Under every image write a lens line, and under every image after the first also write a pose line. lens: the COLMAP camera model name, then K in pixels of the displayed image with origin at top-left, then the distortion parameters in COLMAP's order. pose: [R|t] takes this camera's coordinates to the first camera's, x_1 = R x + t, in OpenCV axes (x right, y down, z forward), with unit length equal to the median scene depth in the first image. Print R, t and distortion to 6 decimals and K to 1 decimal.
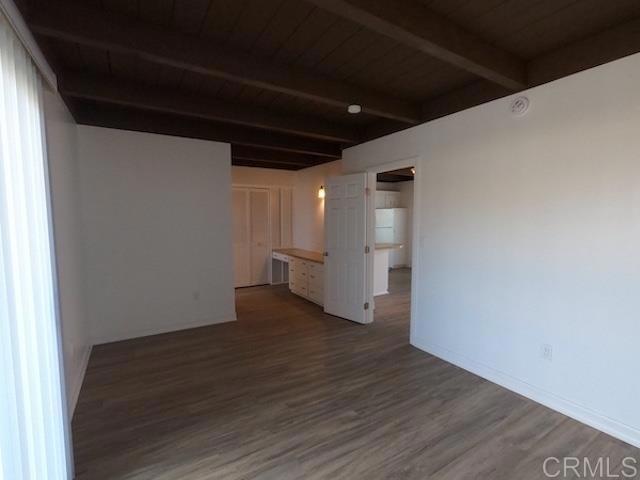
lens RADIAL K [[305.4, 0, 320.0], [0, 305.4, 240.0], [0, 0, 1]] dist [-0.010562, 0.000171]
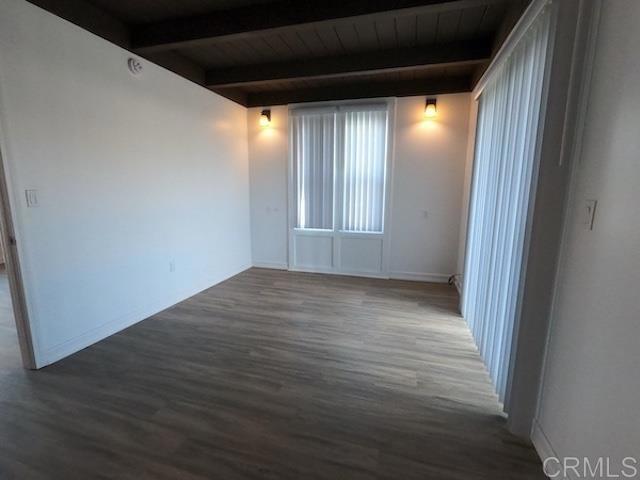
lens RADIAL K [[305.4, 0, 320.0], [0, 305.4, 240.0], [0, 0, 1]] dist [-0.010562, 0.000171]
pose [[-0.660930, -0.130595, 0.738997, -0.766215], [0.054086, 0.973891, 0.220477, -0.028606], [-0.748496, 0.185689, -0.636611, 1.419176]]
